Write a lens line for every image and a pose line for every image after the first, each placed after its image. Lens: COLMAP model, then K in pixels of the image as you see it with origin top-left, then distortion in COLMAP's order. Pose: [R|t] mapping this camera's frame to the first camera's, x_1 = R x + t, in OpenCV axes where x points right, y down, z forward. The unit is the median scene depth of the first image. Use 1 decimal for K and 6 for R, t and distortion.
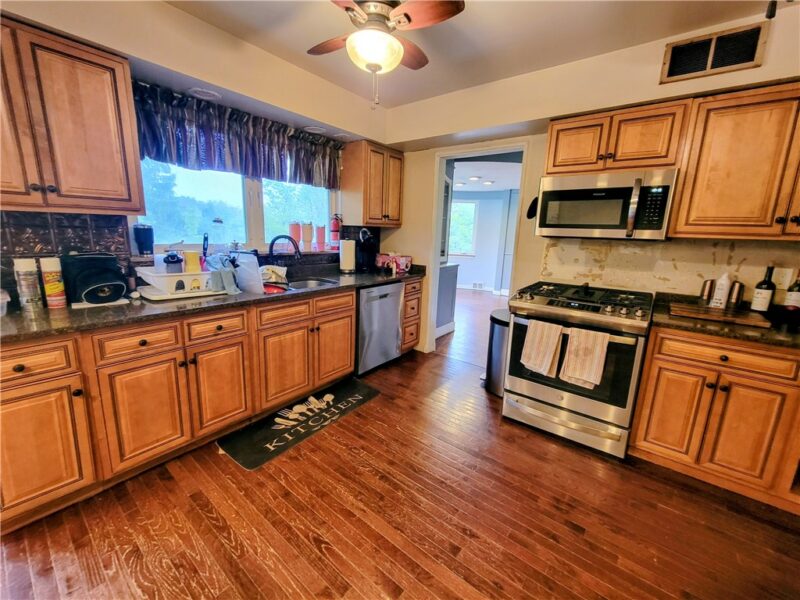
lens RADIAL K [[325.3, 0, 398.4], [0, 325.3, 296.6], [0, 0, 1]] dist [0.001910, -0.002737]
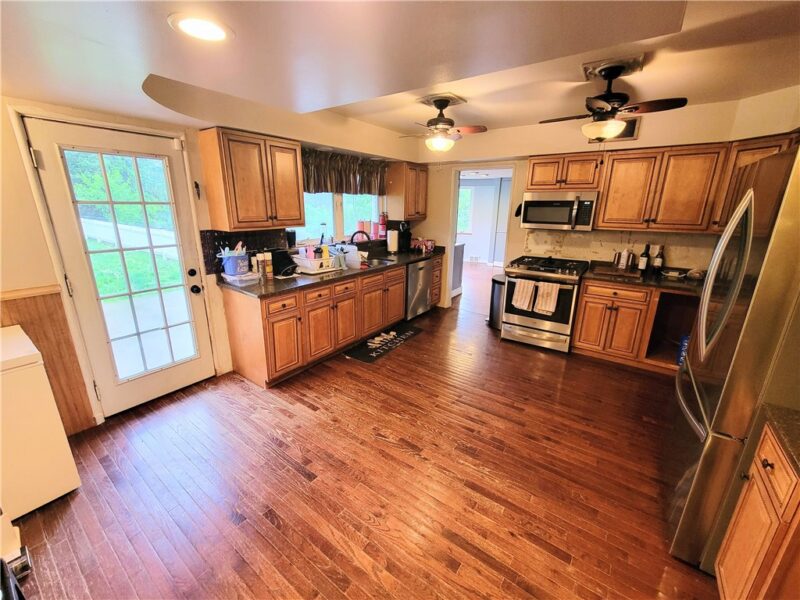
lens RADIAL K [[325.3, 0, 397.9], [0, 325.3, 298.3], [0, 0, 1]] dist [0.001910, -0.002737]
pose [[0.998895, -0.035027, 0.031350, -0.308292], [0.032334, 0.996055, 0.082640, 0.011523], [-0.034121, -0.081535, 0.996086, -0.762193]]
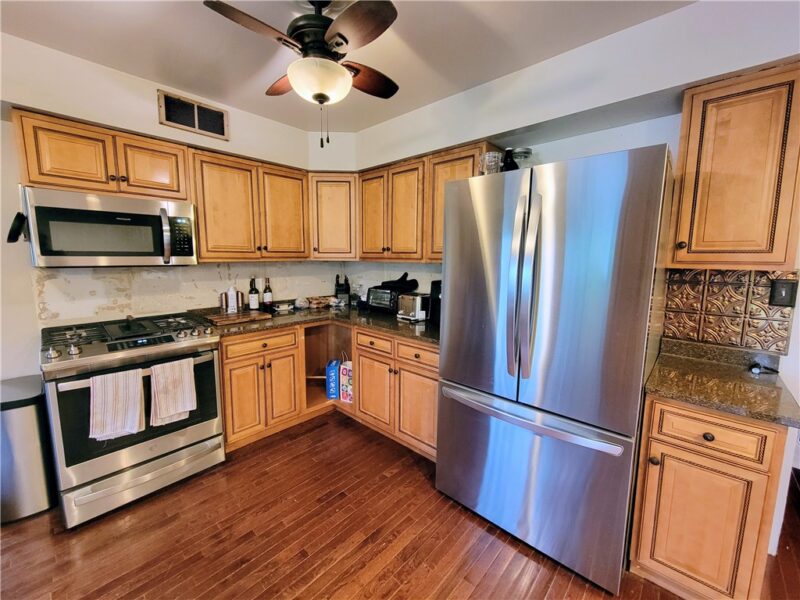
lens RADIAL K [[325.3, 0, 396.4], [0, 325.3, 296.2], [0, 0, 1]] dist [0.001910, -0.002737]
pose [[0.078202, -0.150829, 0.985462, -0.270325], [0.195483, 0.971620, 0.133197, -0.079713], [-0.977584, 0.182225, 0.105467, 0.205486]]
